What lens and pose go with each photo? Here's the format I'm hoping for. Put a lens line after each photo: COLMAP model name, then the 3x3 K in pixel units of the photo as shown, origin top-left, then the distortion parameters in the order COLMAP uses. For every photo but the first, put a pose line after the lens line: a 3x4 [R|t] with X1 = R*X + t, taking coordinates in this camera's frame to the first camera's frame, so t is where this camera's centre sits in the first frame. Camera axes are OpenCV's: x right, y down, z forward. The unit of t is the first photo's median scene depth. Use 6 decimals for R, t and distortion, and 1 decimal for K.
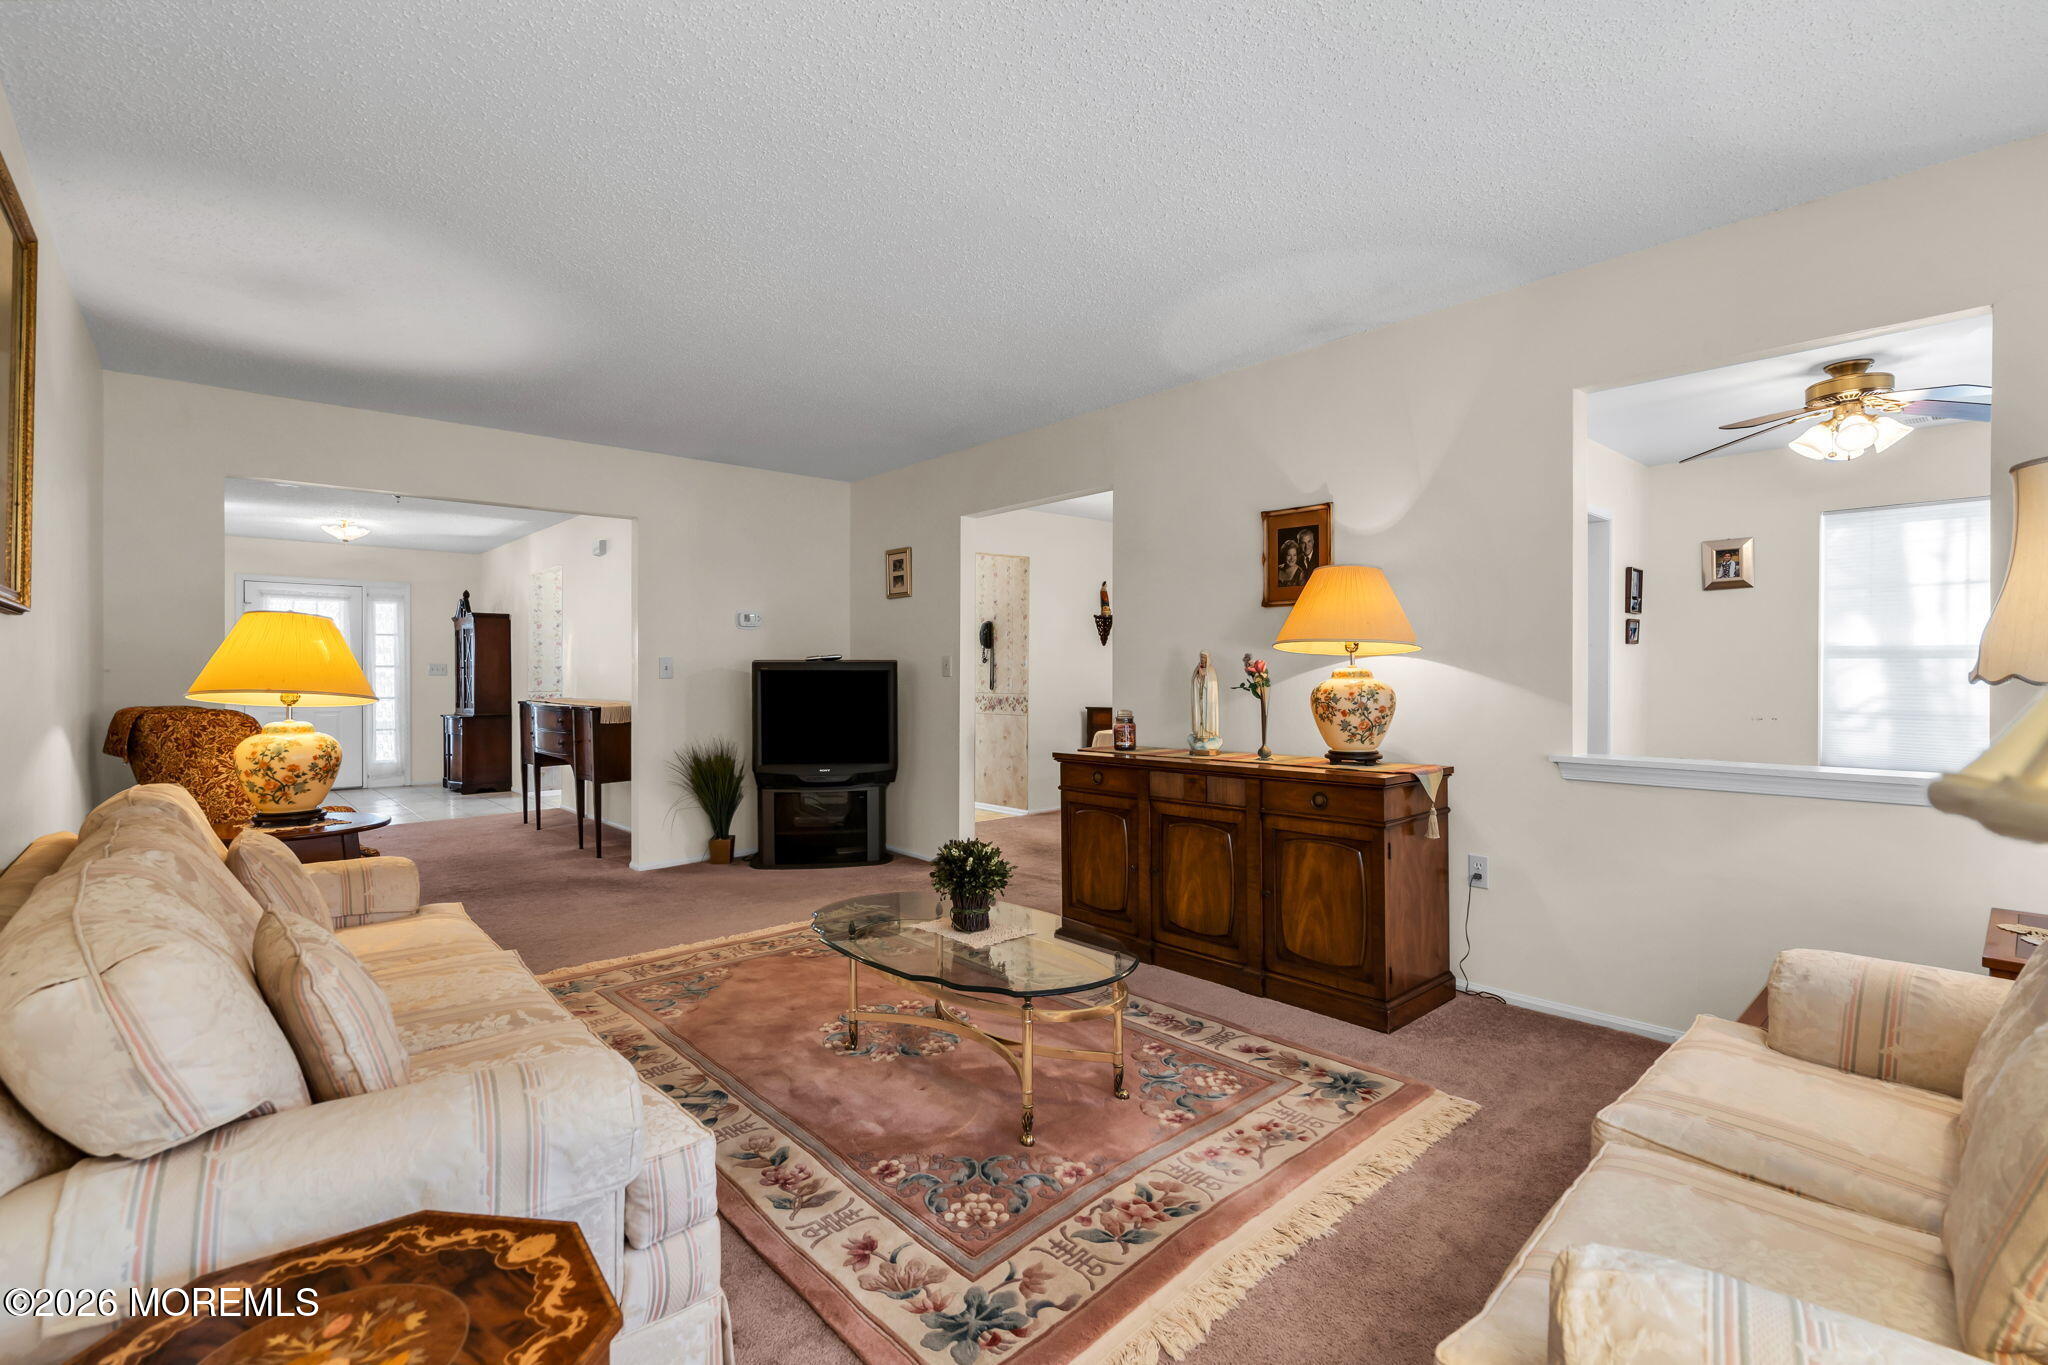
lens RADIAL K [[948.8, 0, 1017.9], [0, 948.8, 688.3], [0, 0, 1]] dist [0.010529, 0.000503]
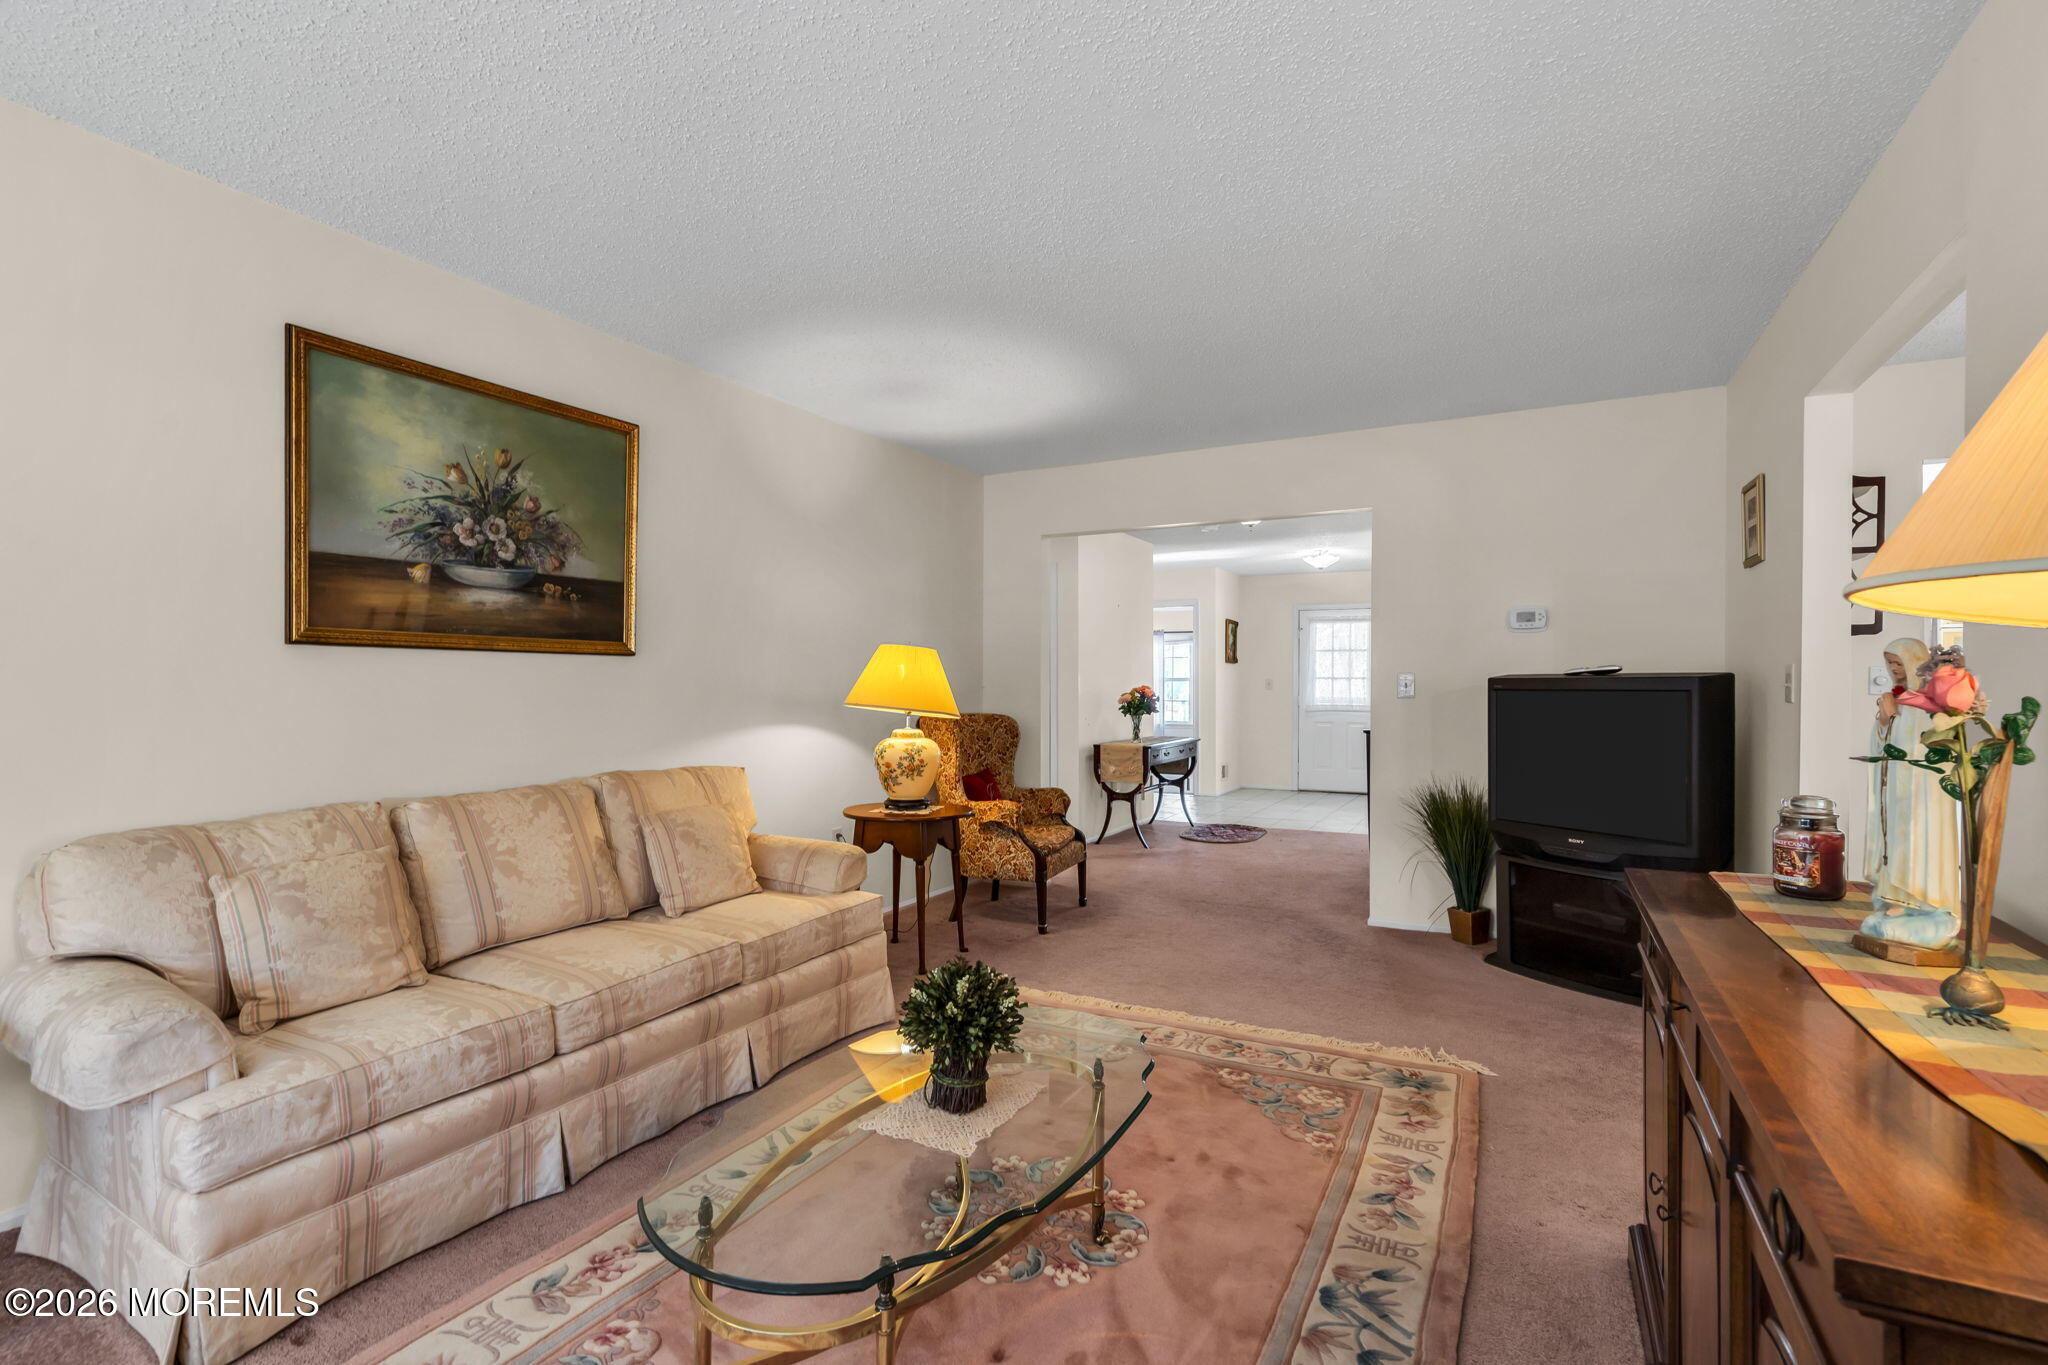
lens RADIAL K [[948.8, 0, 1017.9], [0, 948.8, 688.3], [0, 0, 1]] dist [0.010529, 0.000503]
pose [[0.349343, 0.004215, -0.936986, 0.376524], [-0.018760, 0.999821, -0.002497, -0.014779], [0.936807, 0.018450, 0.349359, 0.542753]]
